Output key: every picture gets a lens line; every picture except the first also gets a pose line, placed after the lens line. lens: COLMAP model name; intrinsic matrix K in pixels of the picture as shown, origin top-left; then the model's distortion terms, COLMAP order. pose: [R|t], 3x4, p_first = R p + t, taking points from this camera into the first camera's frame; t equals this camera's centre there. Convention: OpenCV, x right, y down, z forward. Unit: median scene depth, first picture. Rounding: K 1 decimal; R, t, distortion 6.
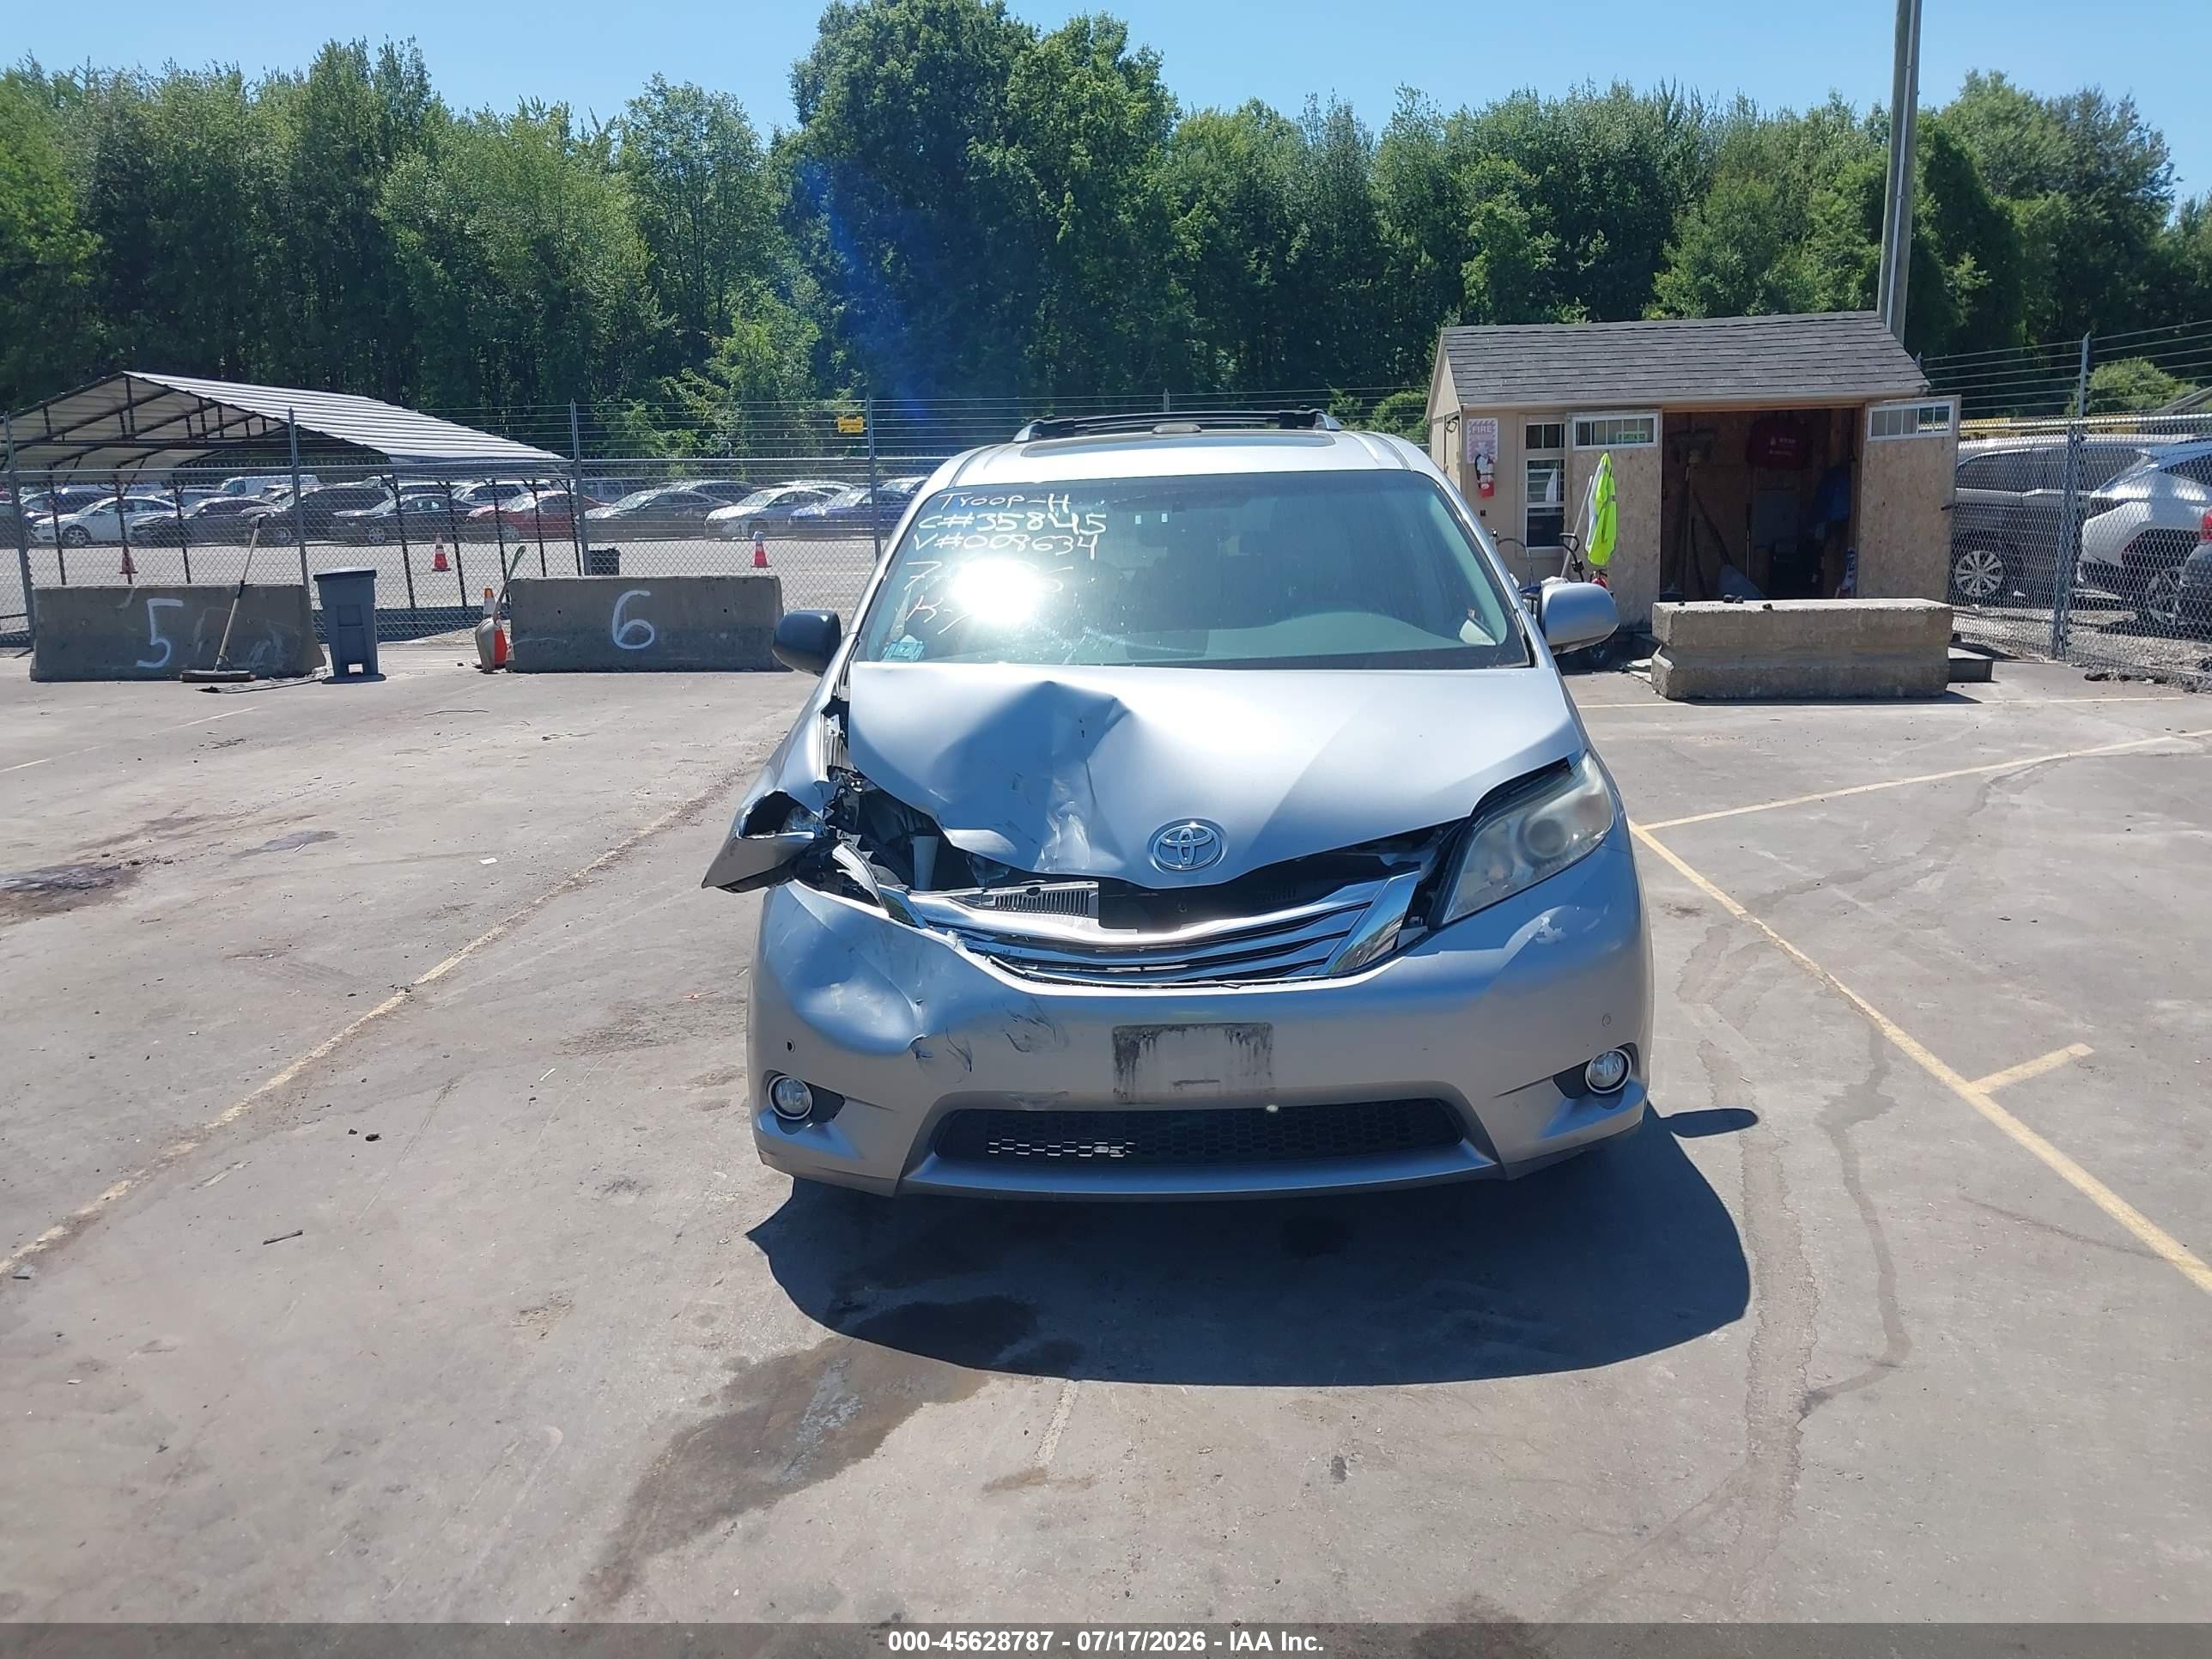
lens RADIAL K [[1727.2, 0, 1106.0], [0, 1727.2, 829.5], [0, 0, 1]] dist [0.004588, -0.008123]
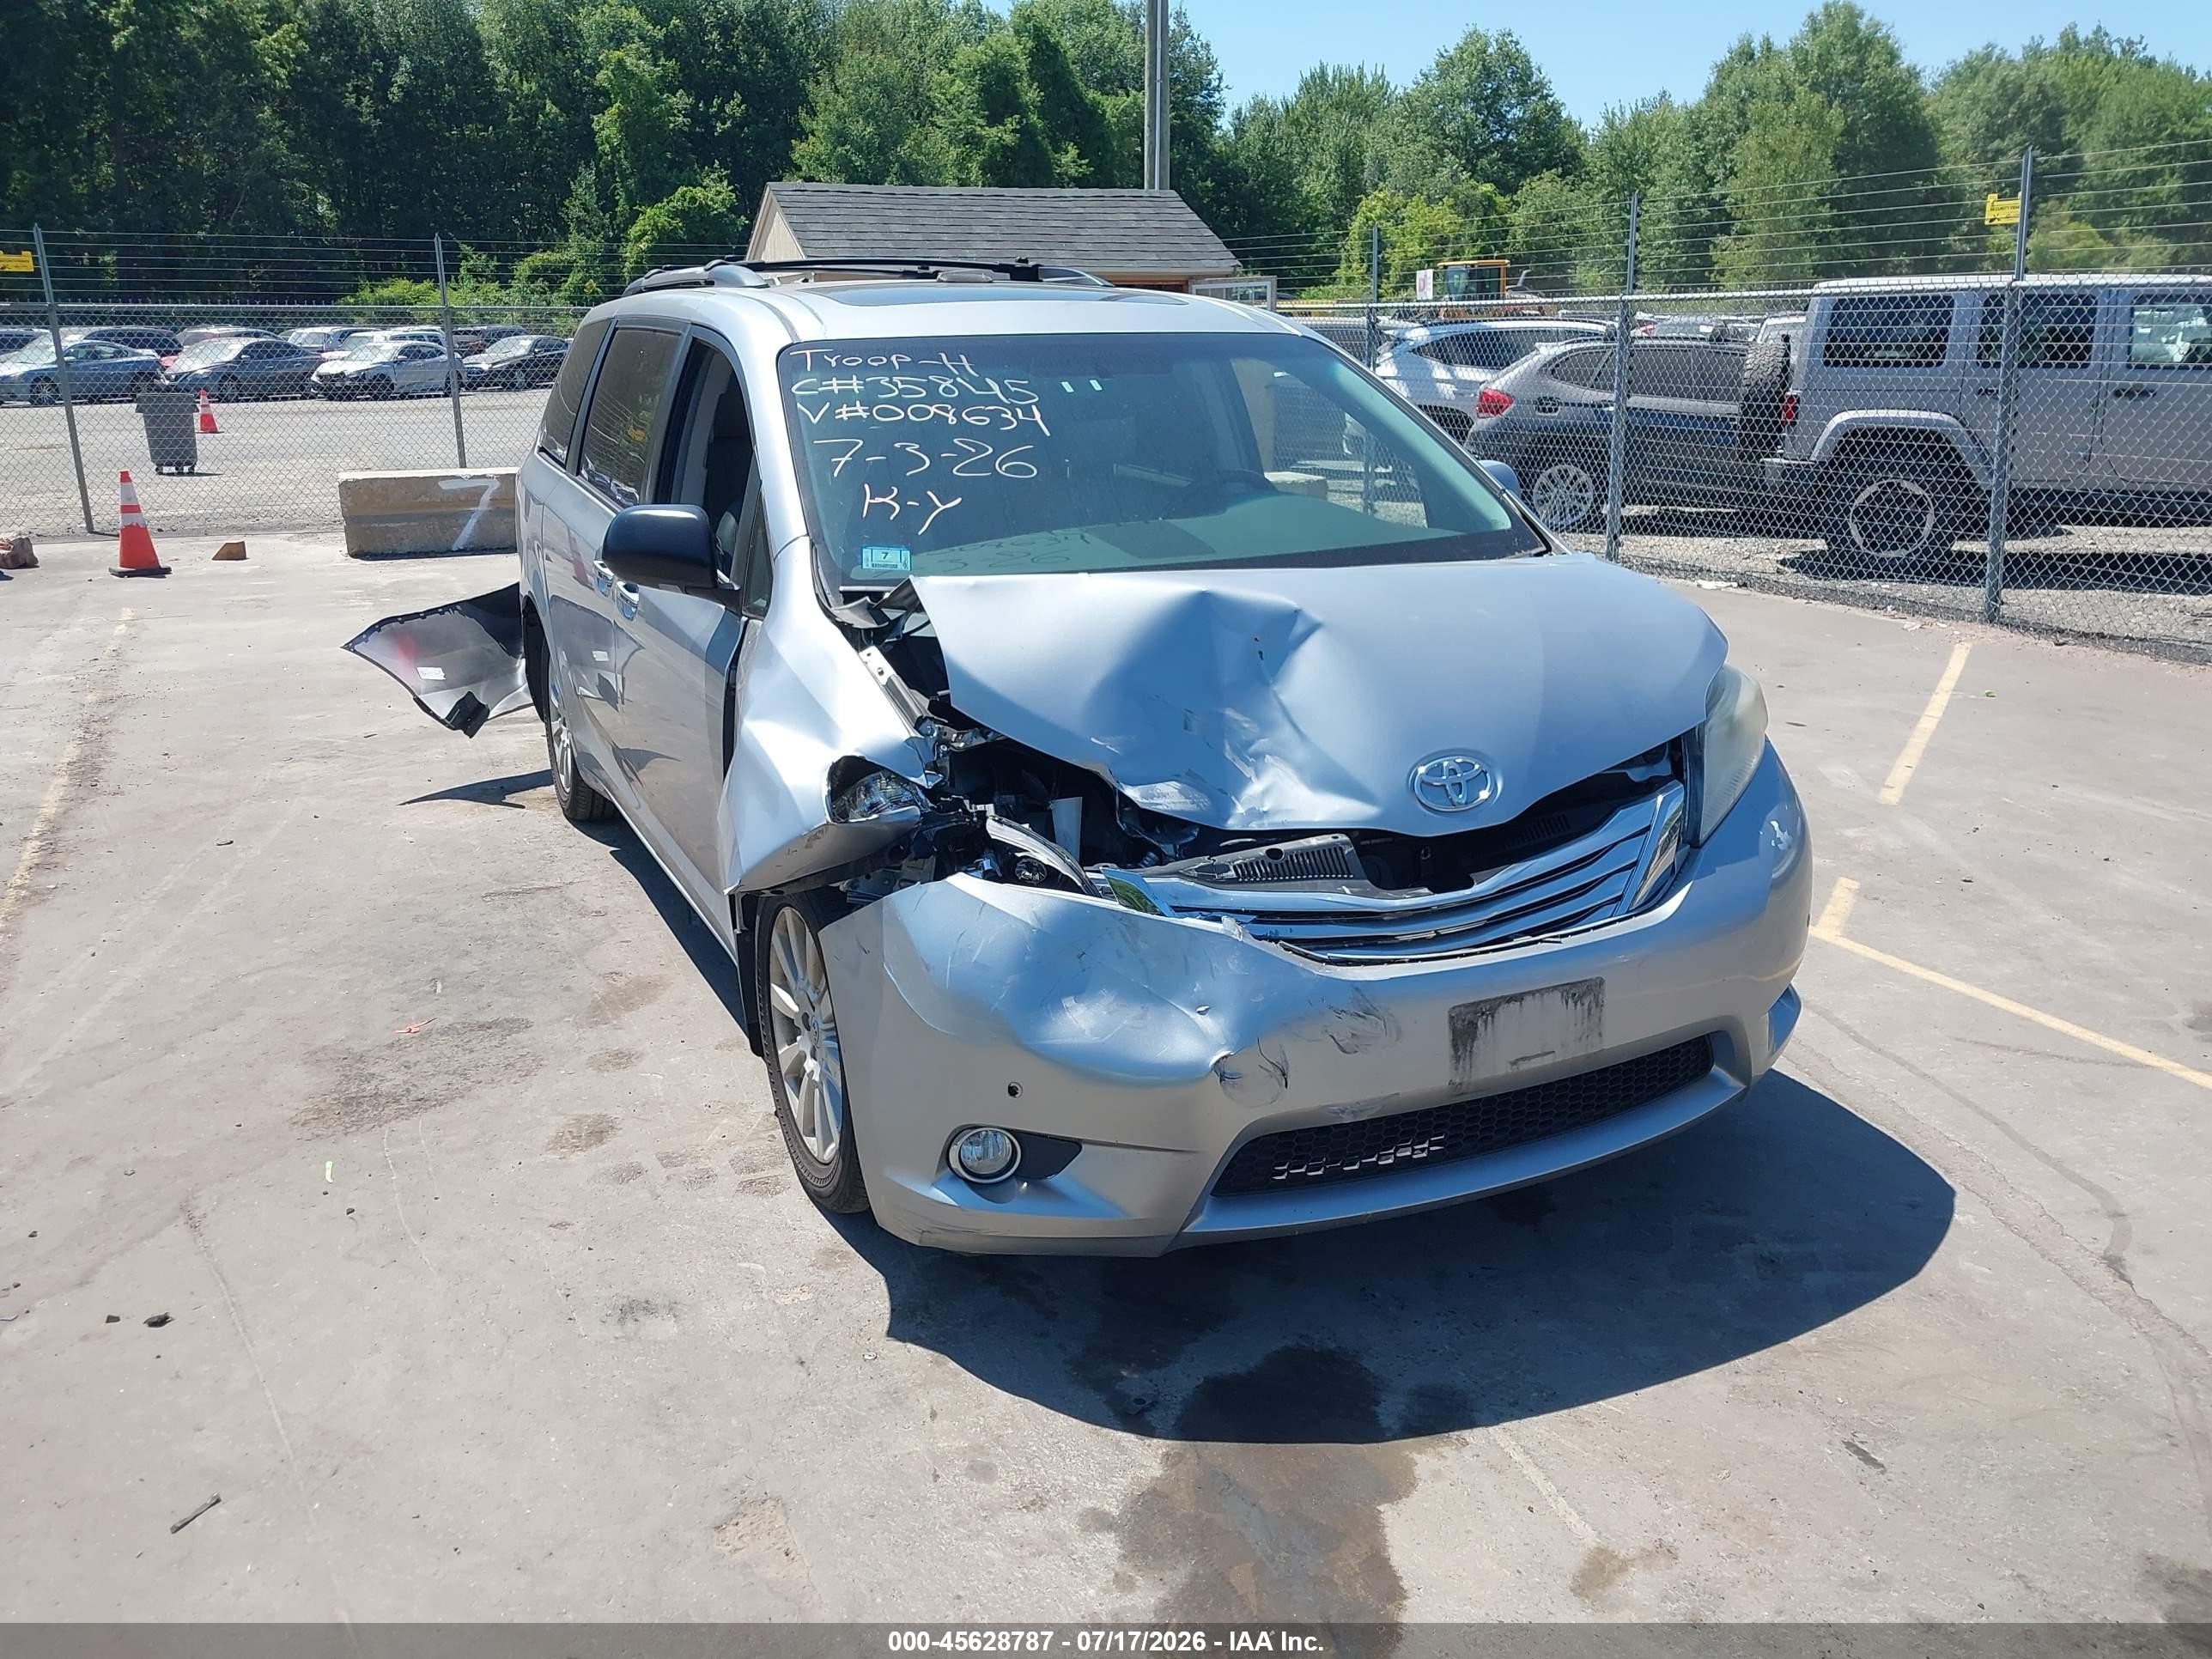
lens RADIAL K [[1737.8, 0, 1104.7], [0, 1737.8, 842.0], [0, 0, 1]] dist [-0.025035, 0.032624]
pose [[0.888986, -0.107549, 0.445126, -0.454681], [0.072759, 0.992855, 0.094578, -0.050840], [-0.452118, -0.051692, 0.890459, 0.297055]]
